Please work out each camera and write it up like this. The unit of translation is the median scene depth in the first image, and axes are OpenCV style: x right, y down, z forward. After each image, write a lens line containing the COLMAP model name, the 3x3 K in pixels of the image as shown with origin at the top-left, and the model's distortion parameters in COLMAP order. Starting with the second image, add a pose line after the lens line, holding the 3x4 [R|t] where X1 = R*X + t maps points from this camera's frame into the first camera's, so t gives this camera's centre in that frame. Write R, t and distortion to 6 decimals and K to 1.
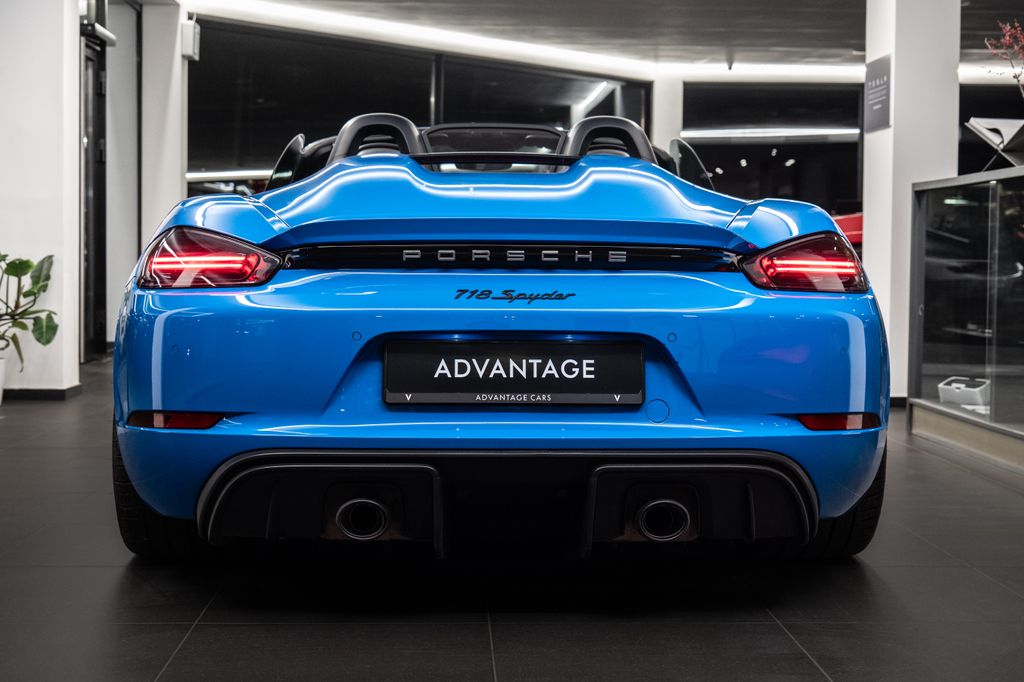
lens RADIAL K [[1526.3, 0, 512.0], [0, 1526.3, 341.0], [0, 0, 1]] dist [0.029760, 0.048961]
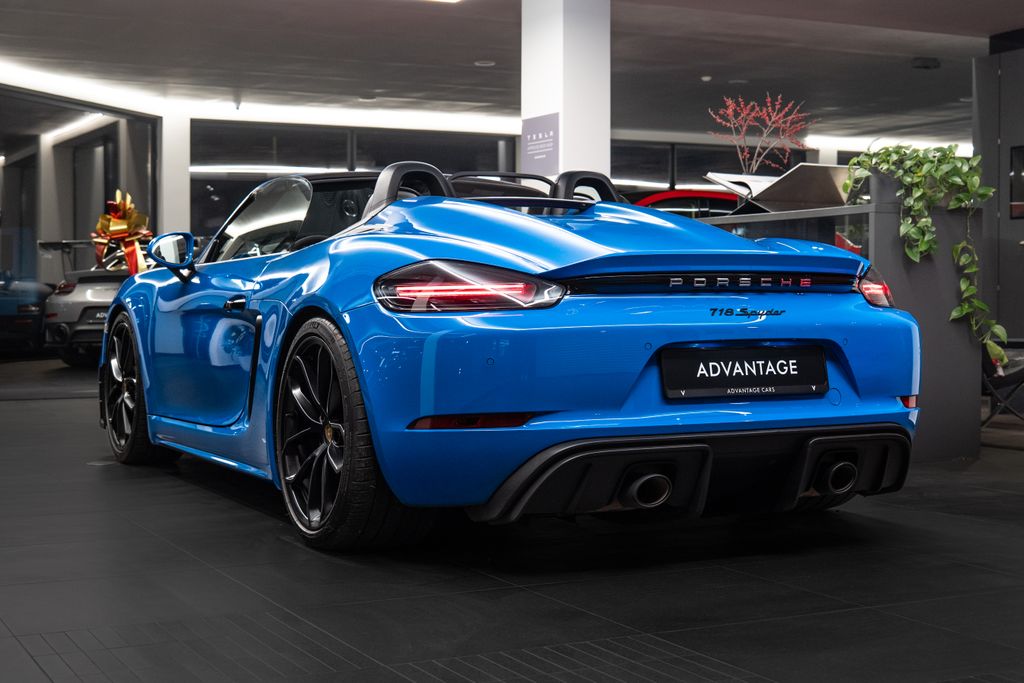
lens RADIAL K [[1507.6, 0, 512.0], [0, 1507.6, 341.5], [0, 0, 1]] dist [0.003583, 0.029477]
pose [[0.907436, -0.022542, 0.419584, -0.723011], [0.030712, 0.999447, -0.012727, 0.005252], [-0.419066, 0.024435, 0.907627, -0.089062]]
